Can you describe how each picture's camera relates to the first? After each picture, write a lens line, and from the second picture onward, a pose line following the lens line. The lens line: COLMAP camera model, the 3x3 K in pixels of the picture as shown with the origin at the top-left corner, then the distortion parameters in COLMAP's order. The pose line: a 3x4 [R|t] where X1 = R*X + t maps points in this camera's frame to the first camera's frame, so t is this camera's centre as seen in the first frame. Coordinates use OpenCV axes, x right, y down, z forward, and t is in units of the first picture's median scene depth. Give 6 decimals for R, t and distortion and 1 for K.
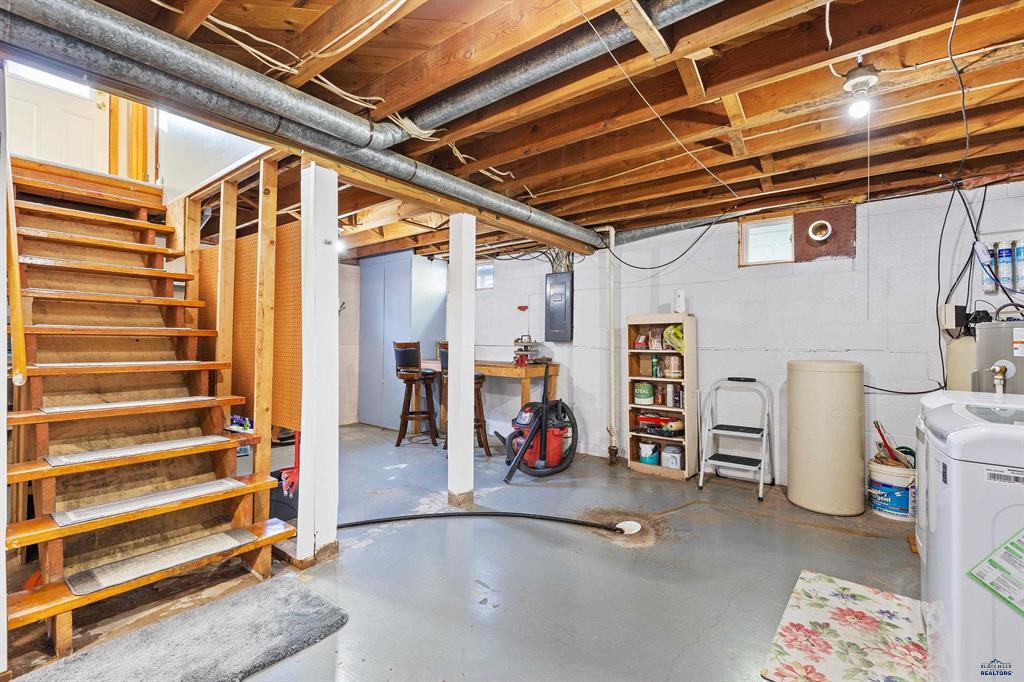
lens RADIAL K [[462.1, 0, 514.2], [0, 462.1, 341.2], [0, 0, 1]] dist [0.005413, 0.000044]
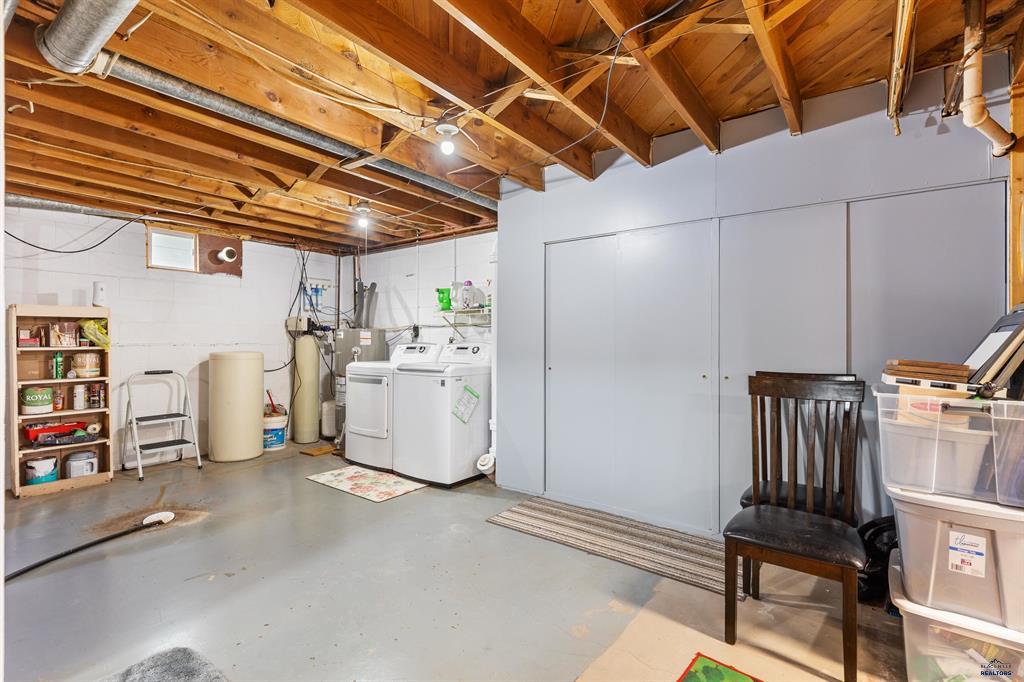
lens RADIAL K [[462.1, 0, 514.2], [0, 462.1, 341.2], [0, 0, 1]] dist [0.005413, 0.000044]
pose [[-0.013939, -0.009788, 0.999855, -0.624242], [-0.004610, 0.999942, 0.009725, -0.005210], [-0.999892, -0.004474, -0.013983, 0.176899]]
